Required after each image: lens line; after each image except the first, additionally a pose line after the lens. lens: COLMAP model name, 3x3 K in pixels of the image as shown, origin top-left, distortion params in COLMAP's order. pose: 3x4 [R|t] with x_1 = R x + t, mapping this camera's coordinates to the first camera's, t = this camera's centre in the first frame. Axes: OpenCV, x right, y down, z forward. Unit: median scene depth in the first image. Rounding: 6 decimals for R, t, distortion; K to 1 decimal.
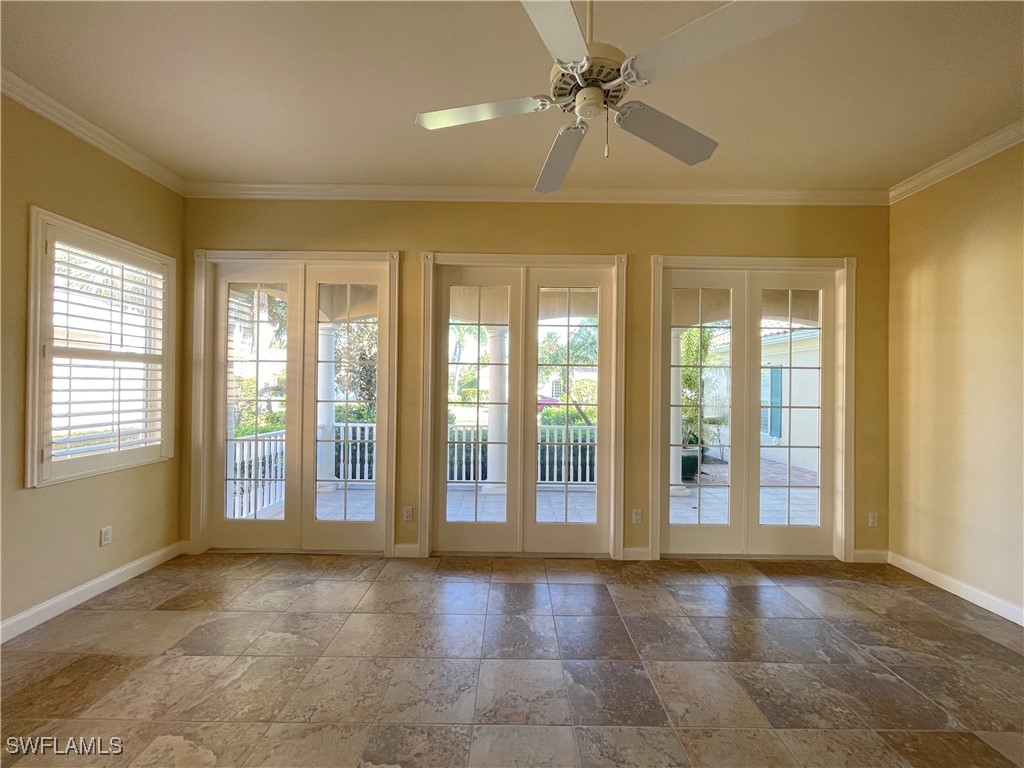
lens RADIAL K [[412.7, 0, 515.0], [0, 412.7, 385.5], [0, 0, 1]] dist [-0.001001, -0.000441]
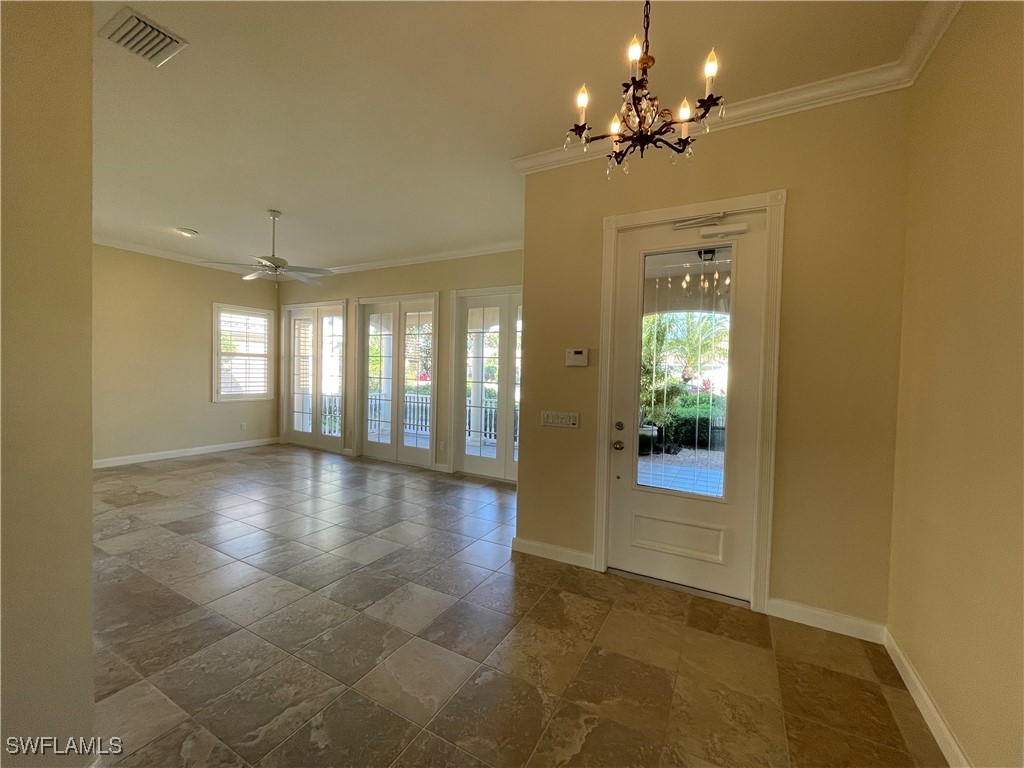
lens RADIAL K [[412.7, 0, 510.1], [0, 412.7, 381.8], [0, 0, 1]] dist [-0.001001, -0.000441]
pose [[0.878833, 0.021660, -0.476637, 1.322644], [-0.010550, 0.999607, 0.025973, 0.006532], [0.477013, -0.017797, 0.878716, -0.345750]]
